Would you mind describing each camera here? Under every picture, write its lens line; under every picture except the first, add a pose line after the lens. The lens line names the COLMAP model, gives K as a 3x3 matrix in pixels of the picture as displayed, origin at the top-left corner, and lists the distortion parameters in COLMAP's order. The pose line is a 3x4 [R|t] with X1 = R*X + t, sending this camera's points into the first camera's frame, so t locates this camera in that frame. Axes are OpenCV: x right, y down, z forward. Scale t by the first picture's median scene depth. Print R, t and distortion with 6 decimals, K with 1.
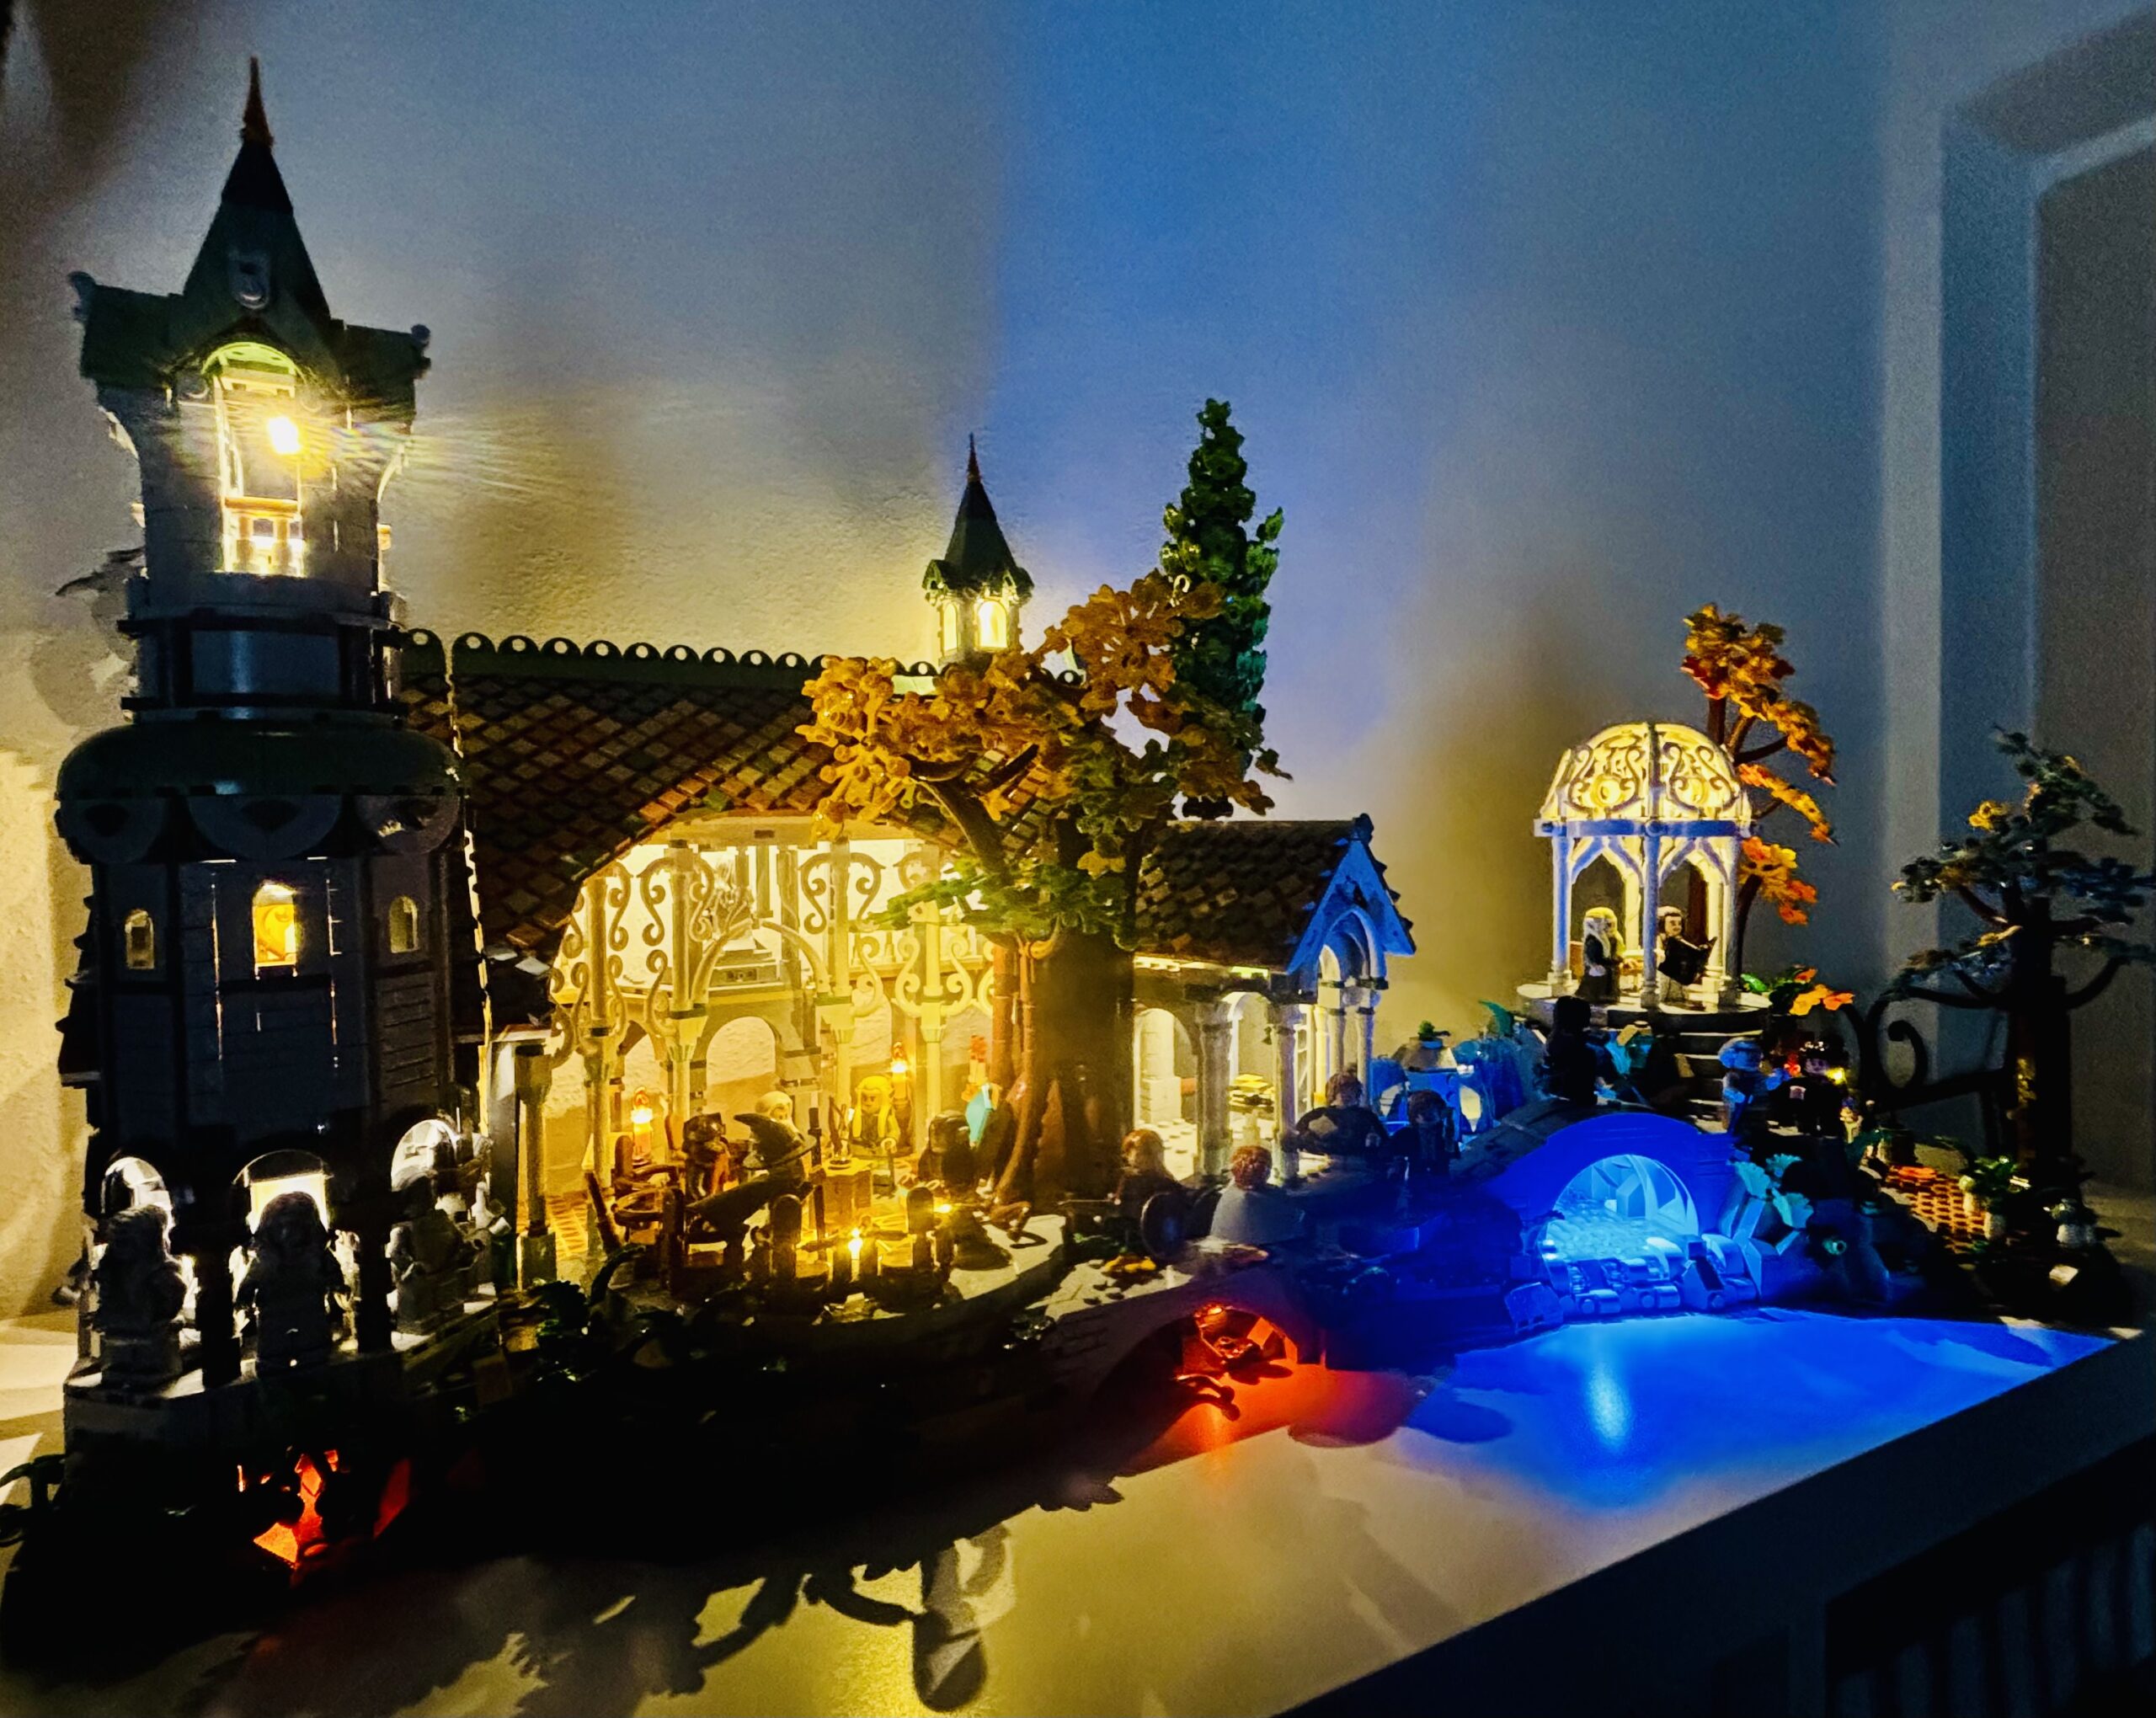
lens RADIAL K [[1244.9, 0, 1078.0], [0, 1244.9, 859.0], [0, 0, 1]] dist [-0.001555, -0.000392]
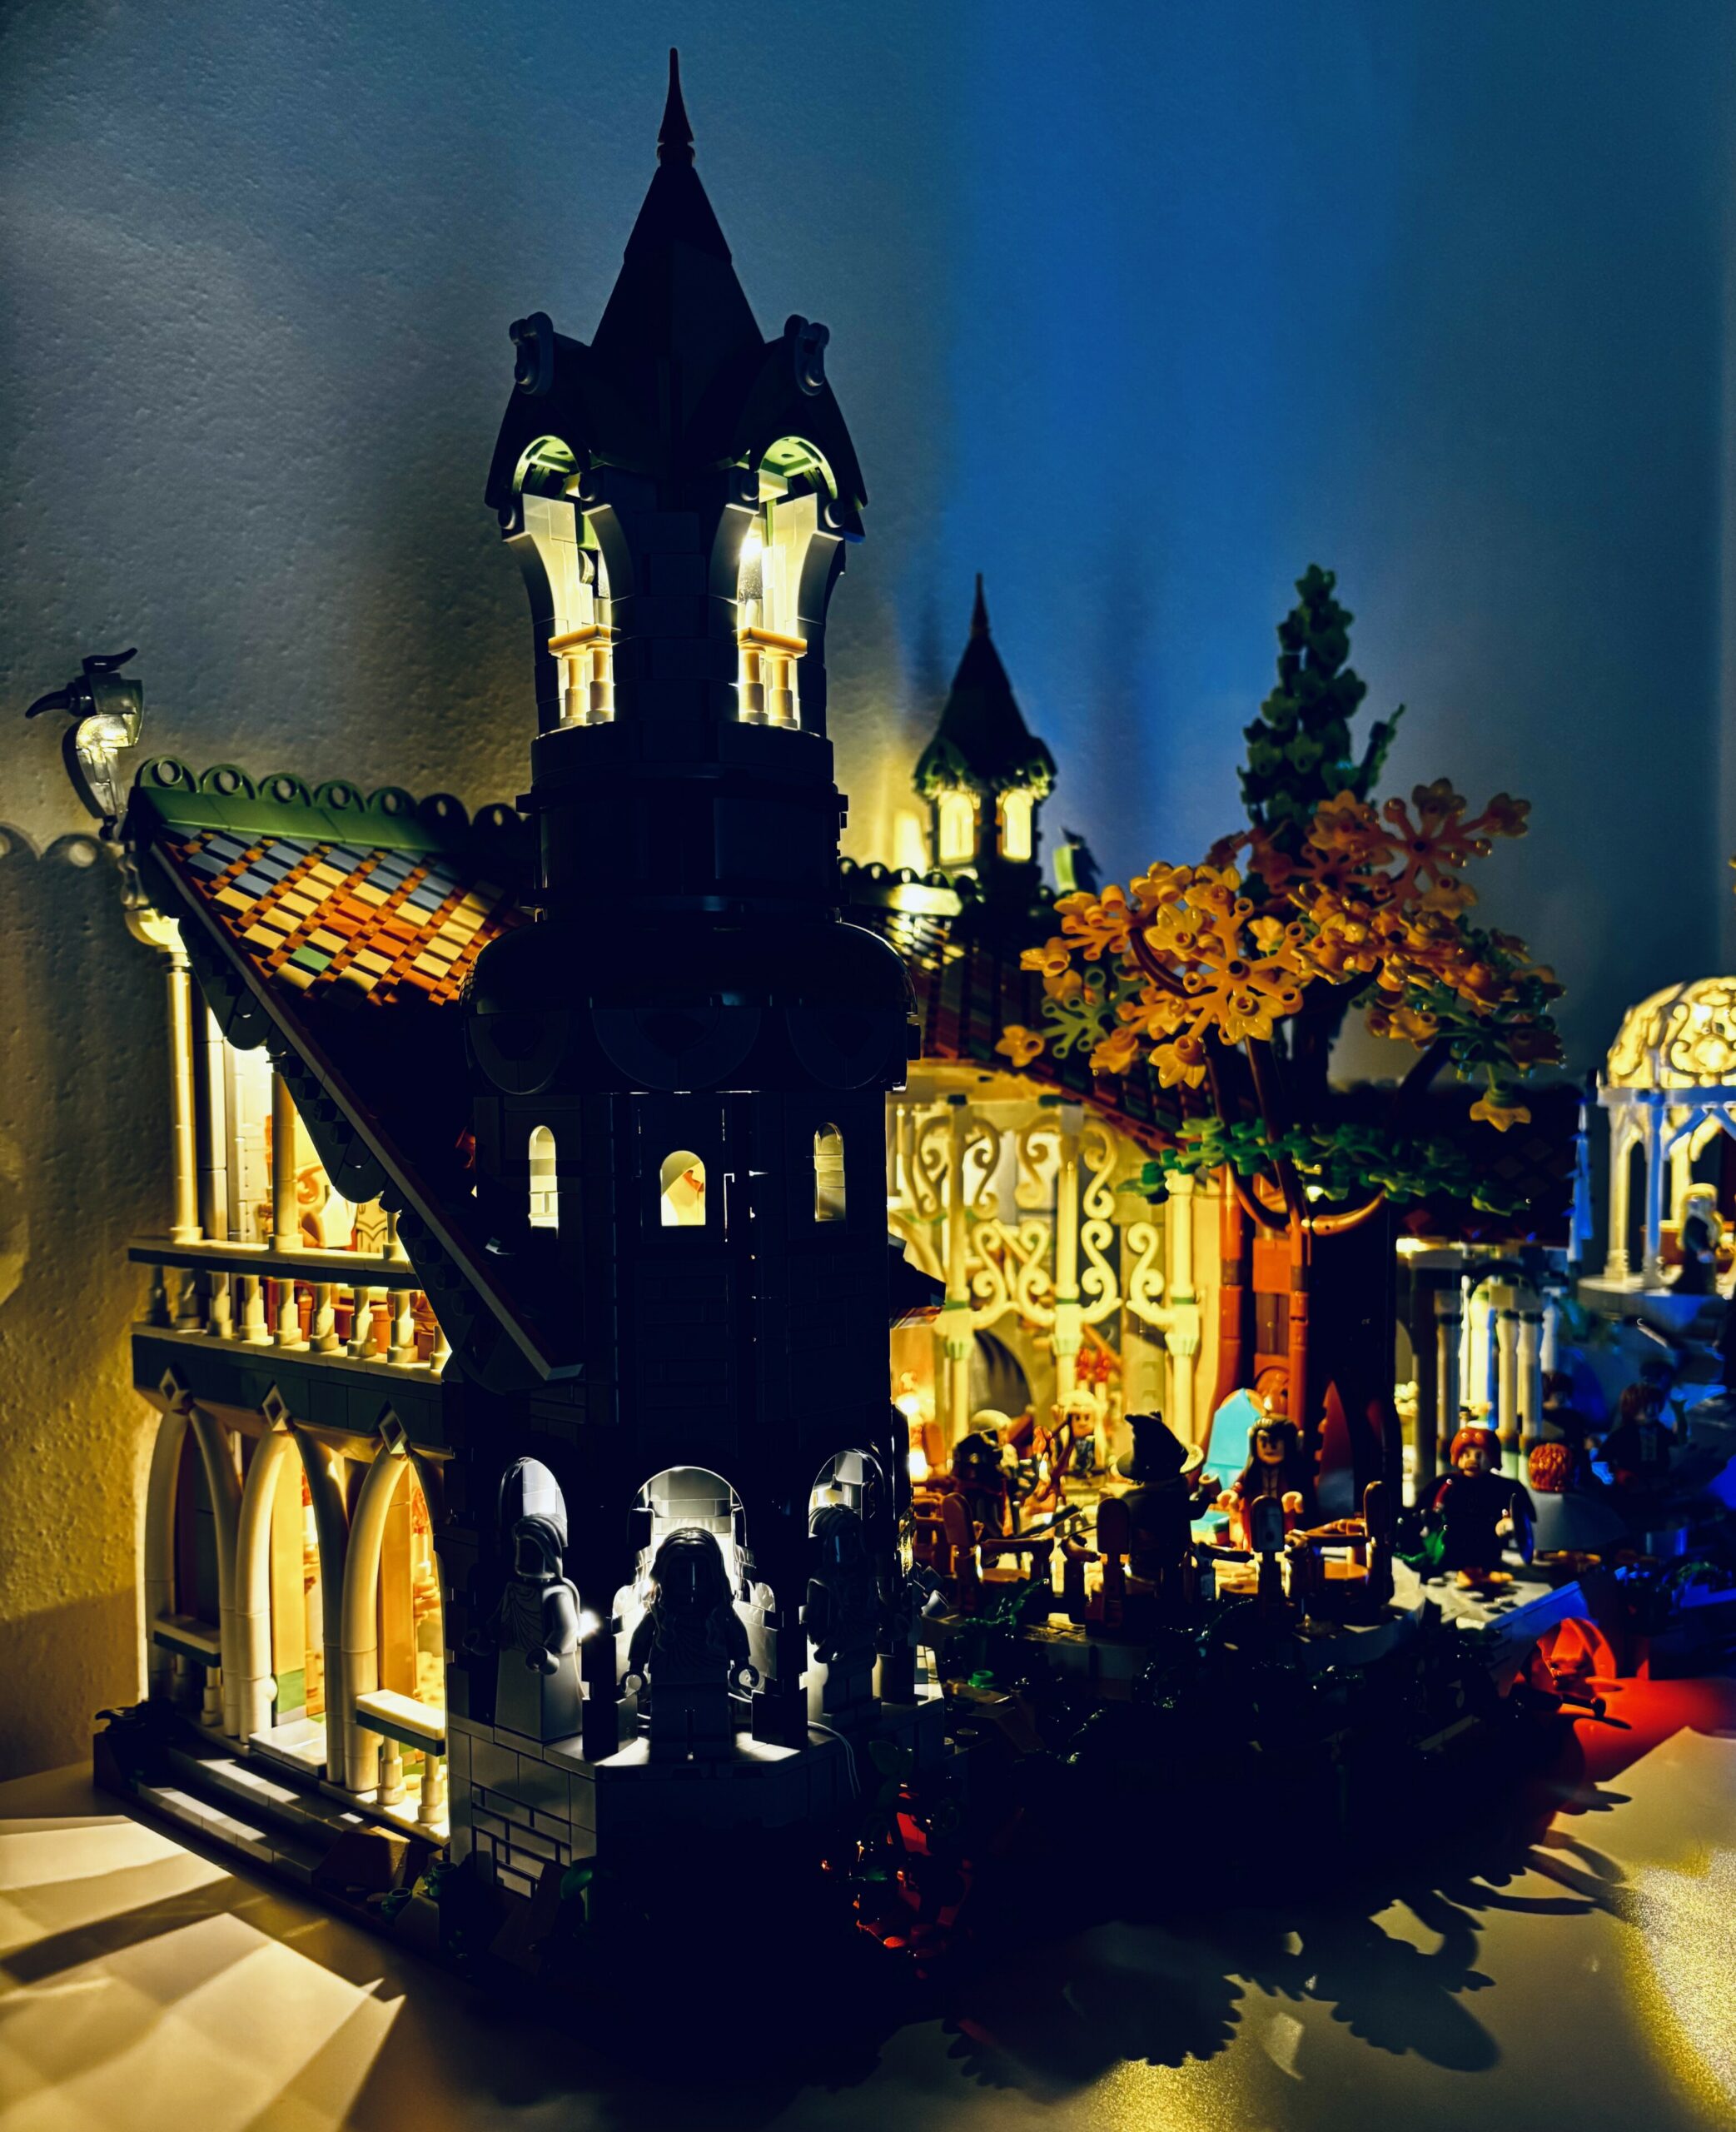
lens RADIAL K [[1882.6, 0, 867.0], [0, 1882.6, 1211.5], [0, 0, 1]] dist [0.000690, 0.000253]
pose [[0.950046, -0.010764, 0.311924, -0.579850], [0.005753, 0.999839, 0.016980, 0.032644], [-0.312057, -0.014337, 0.949955, -0.089913]]
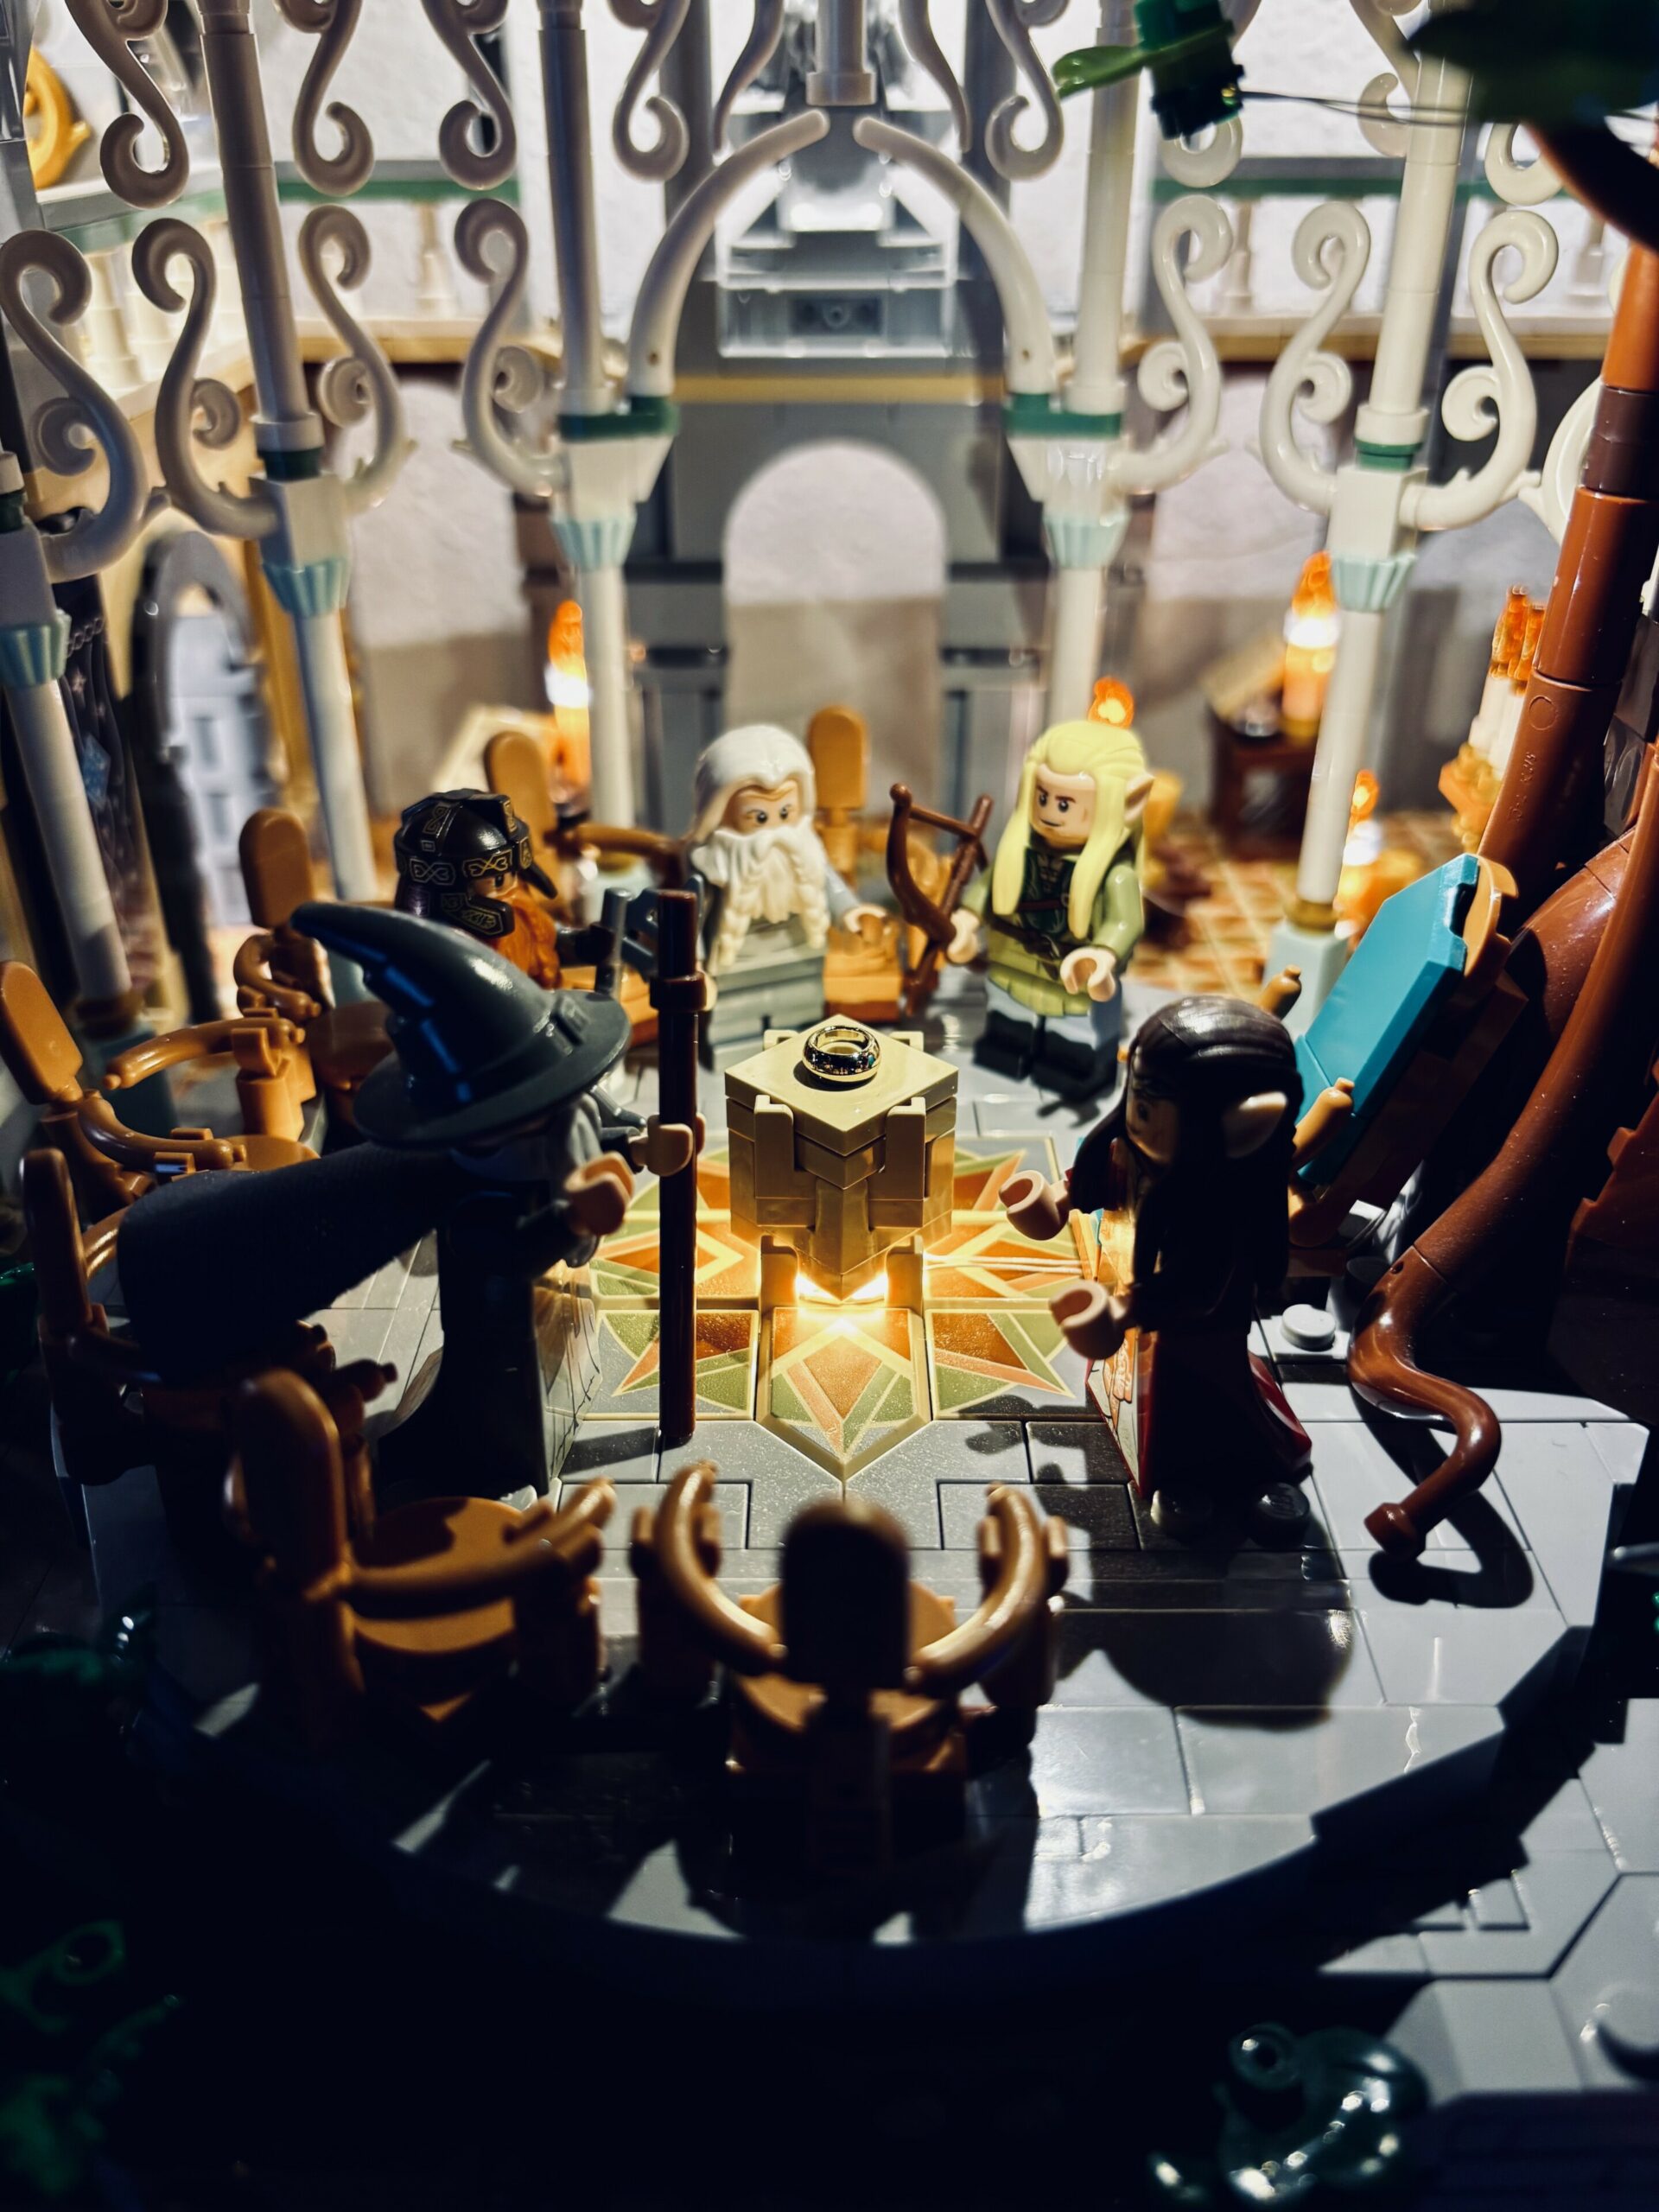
lens RADIAL K [[1808.0, 0, 829.5], [0, 1808.0, 1106.0], [0, 0, 1]] dist [-0.014142, -0.008299]
pose [[0.874544, 0.258764, -0.410139, -0.018722], [-0.031267, 0.874068, 0.484796, 0.044443], [0.483938, -0.411151, 0.772502, 0.530285]]
